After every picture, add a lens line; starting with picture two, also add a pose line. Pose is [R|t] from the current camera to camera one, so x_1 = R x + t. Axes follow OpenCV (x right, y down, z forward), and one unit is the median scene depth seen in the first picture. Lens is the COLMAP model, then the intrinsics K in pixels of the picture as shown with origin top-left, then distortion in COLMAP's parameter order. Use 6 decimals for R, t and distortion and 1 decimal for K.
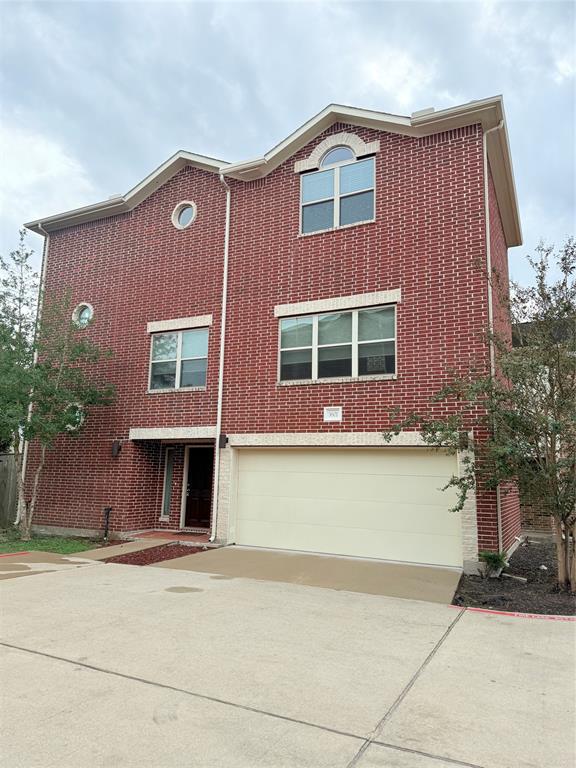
lens RADIAL K [[537.8, 0, 284.6], [0, 537.8, 382.9], [0, 0, 1]] dist [0.018331, -0.054253]
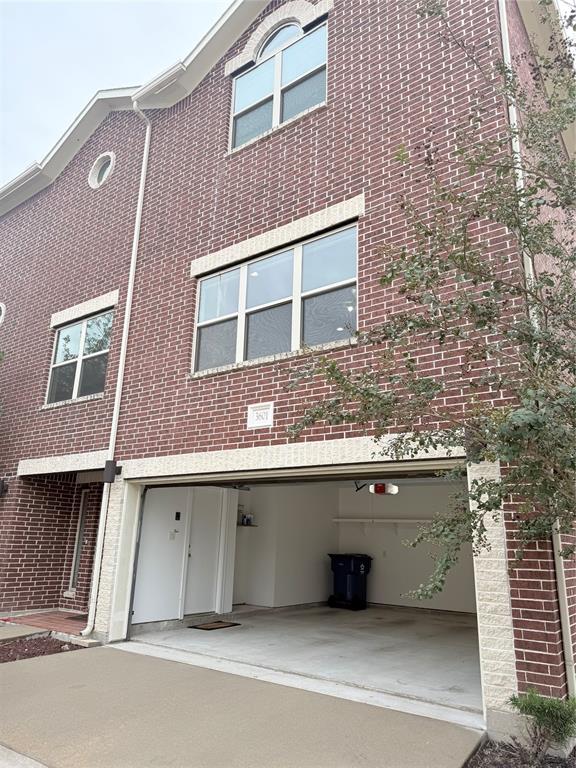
lens RADIAL K [[537.8, 0, 288.3], [0, 537.8, 387.3], [0, 0, 1]] dist [0.018331, -0.054253]
pose [[0.985480, -0.046373, -0.163337, 0.197177], [0.028362, 0.993424, -0.110925, 0.084775], [0.167407, 0.104682, 0.980314, 0.392364]]
